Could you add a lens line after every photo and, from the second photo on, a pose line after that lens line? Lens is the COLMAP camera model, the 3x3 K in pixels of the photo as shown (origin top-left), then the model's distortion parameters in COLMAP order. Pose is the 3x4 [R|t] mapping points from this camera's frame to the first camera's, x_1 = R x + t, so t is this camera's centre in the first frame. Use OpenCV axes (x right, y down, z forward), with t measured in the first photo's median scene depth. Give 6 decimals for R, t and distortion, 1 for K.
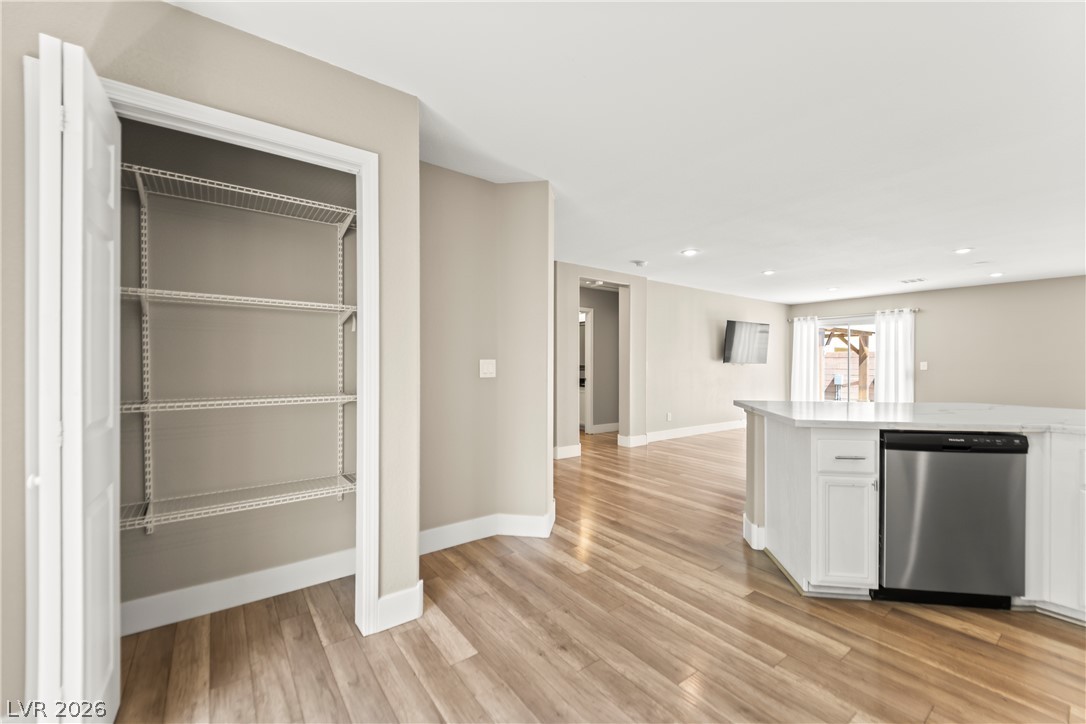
lens RADIAL K [[432.3, 0, 539.9], [0, 432.3, 363.7], [0, 0, 1]] dist [0.020694, -0.010592]
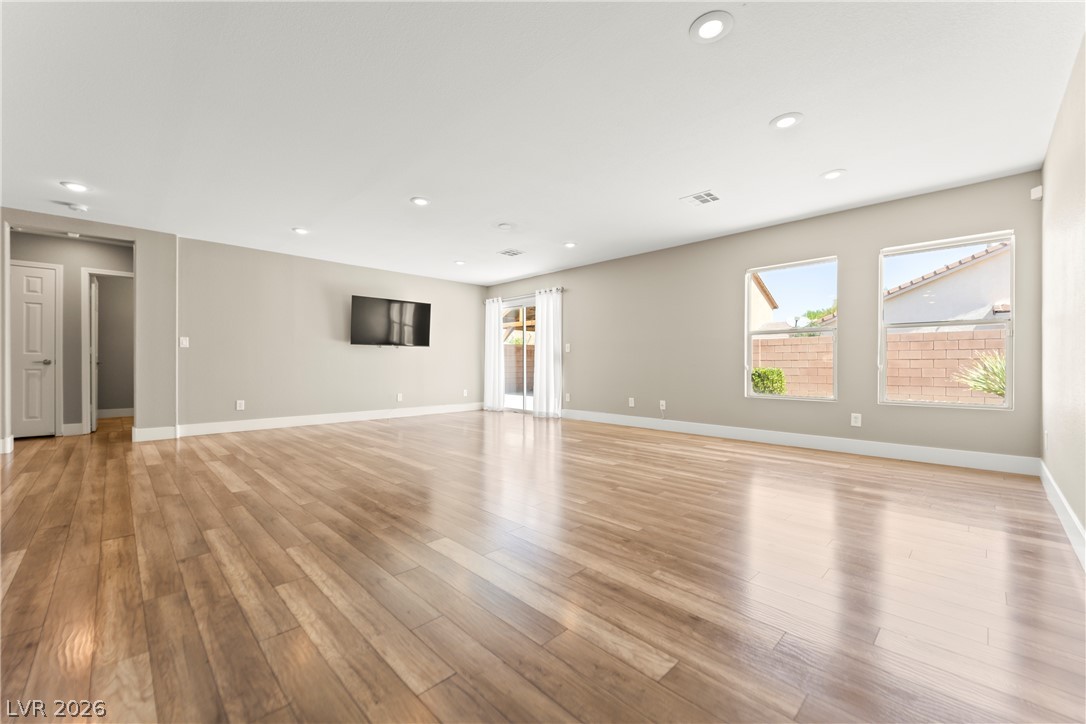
lens RADIAL K [[432.3, 0, 543.3], [0, 432.3, 364.4], [0, 0, 1]] dist [0.020694, -0.010592]
pose [[0.990460, -0.002557, 0.137773, 1.942707], [0.002757, 0.999995, -0.001258, 0.116566], [-0.137770, 0.001625, 0.990463, 0.203586]]
